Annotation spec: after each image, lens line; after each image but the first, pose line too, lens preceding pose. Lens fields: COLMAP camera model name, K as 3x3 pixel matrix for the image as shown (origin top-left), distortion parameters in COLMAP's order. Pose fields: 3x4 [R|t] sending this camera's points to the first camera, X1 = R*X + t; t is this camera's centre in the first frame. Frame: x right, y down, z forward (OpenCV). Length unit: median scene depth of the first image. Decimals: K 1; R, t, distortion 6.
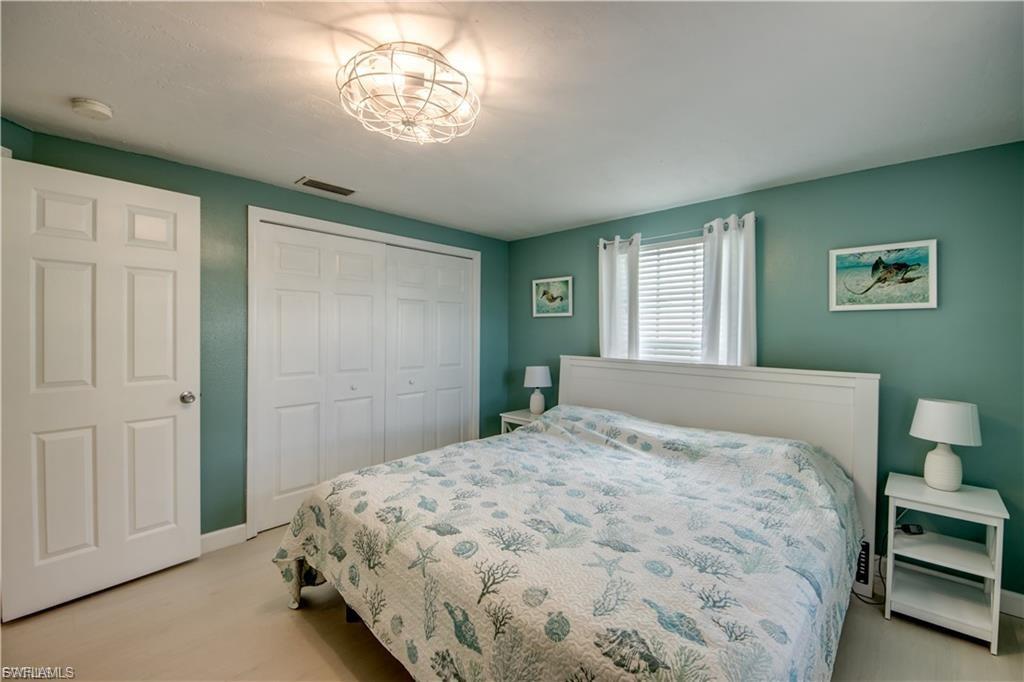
lens RADIAL K [[410.8, 0, 515.7], [0, 410.8, 335.1], [0, 0, 1]] dist [0.048942, -0.041027]
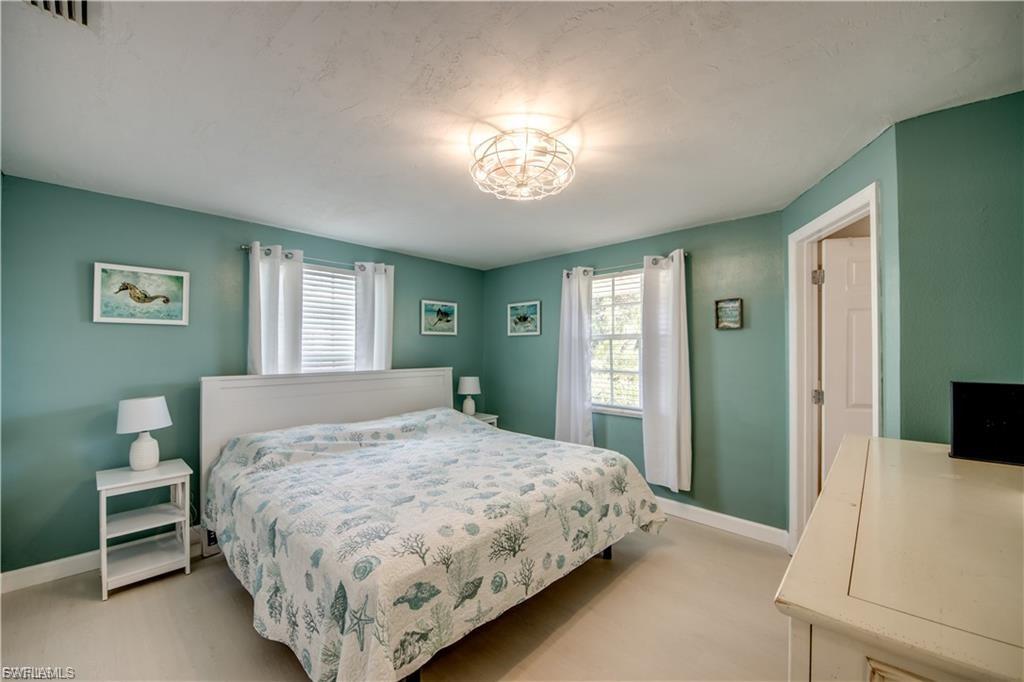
lens RADIAL K [[386.4, 0, 512.0], [0, 386.4, 341.0], [0, 0, 1]] dist [0.041881, -0.032380]
pose [[0.001587, 0.010933, 0.999939, -0.950246], [0.005651, 0.999924, -0.010942, -0.010039], [-0.999983, 0.005668, 0.001525, 0.667284]]
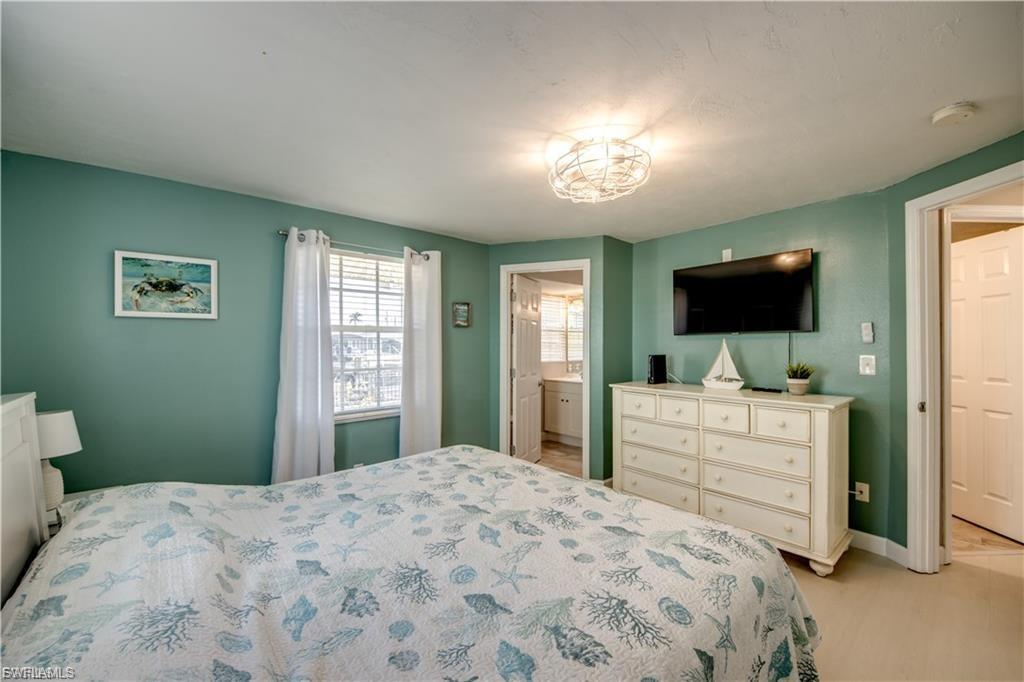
lens RADIAL K [[404.5, 0, 507.8], [0, 404.5, 342.2], [0, 0, 1]] dist [0.008964, -0.013704]
pose [[-0.994497, -0.006120, 0.104586, -0.062229], [-0.005739, 0.999976, 0.003948, -0.004204], [-0.104608, 0.003326, -0.994508, 1.540077]]
